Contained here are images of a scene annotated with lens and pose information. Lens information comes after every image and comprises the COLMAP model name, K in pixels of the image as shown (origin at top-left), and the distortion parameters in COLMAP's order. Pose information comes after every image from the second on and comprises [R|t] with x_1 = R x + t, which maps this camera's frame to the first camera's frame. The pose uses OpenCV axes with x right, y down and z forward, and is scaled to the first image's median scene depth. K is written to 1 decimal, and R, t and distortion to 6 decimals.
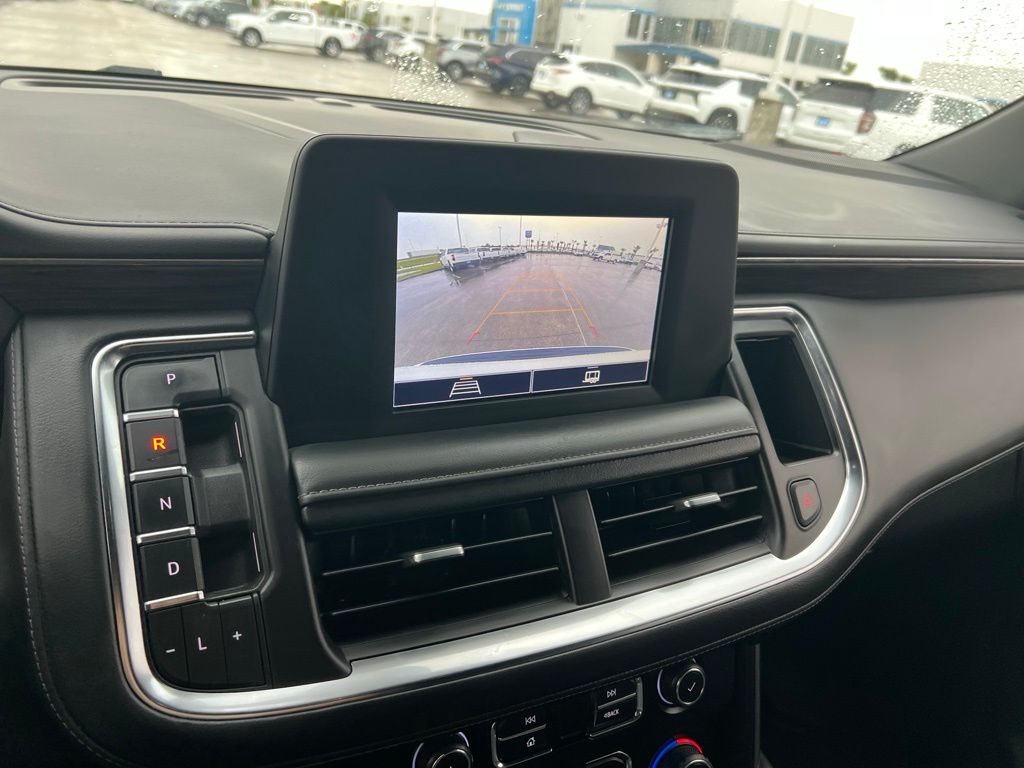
lens RADIAL K [[783.5, 0, 512.0], [0, 783.5, 384.0], [0, 0, 1]] dist [0.068798, -0.094410]
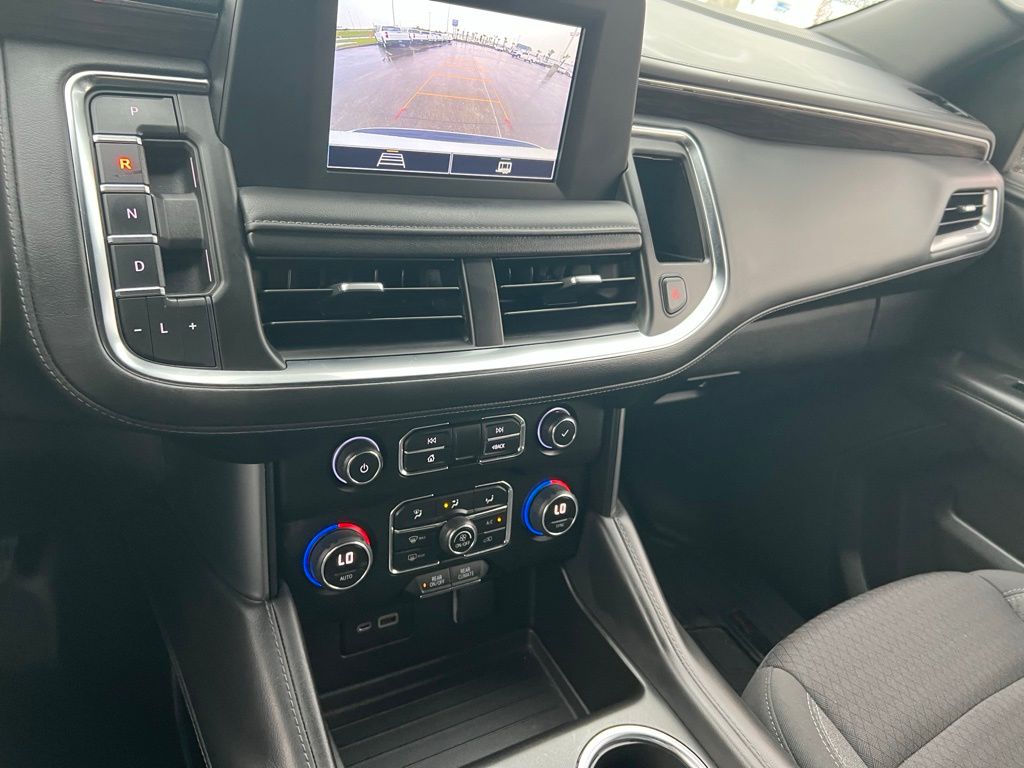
lens RADIAL K [[783.5, 0, 512.0], [0, 783.5, 384.0], [0, 0, 1]] dist [0.068798, -0.094410]
pose [[0.993805, 0.062737, 0.091734, 0.026134], [-0.075885, 0.986118, 0.147694, 0.127179], [-0.081194, -0.153740, 0.984770, -0.180454]]
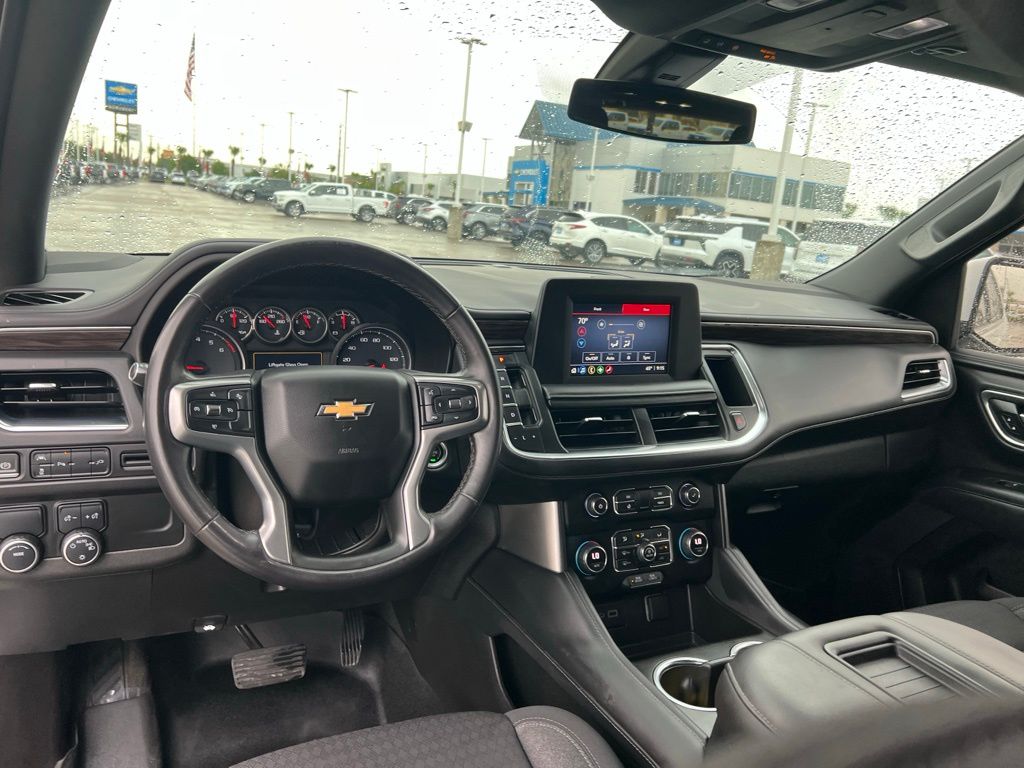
lens RADIAL K [[783.5, 0, 512.0], [0, 783.5, 384.0], [0, 0, 1]] dist [0.068798, -0.094410]
pose [[0.998840, -0.039688, -0.027274, -0.230852], [0.034181, 0.983255, -0.178998, 0.441583], [0.033921, 0.177858, 0.983471, -1.346010]]
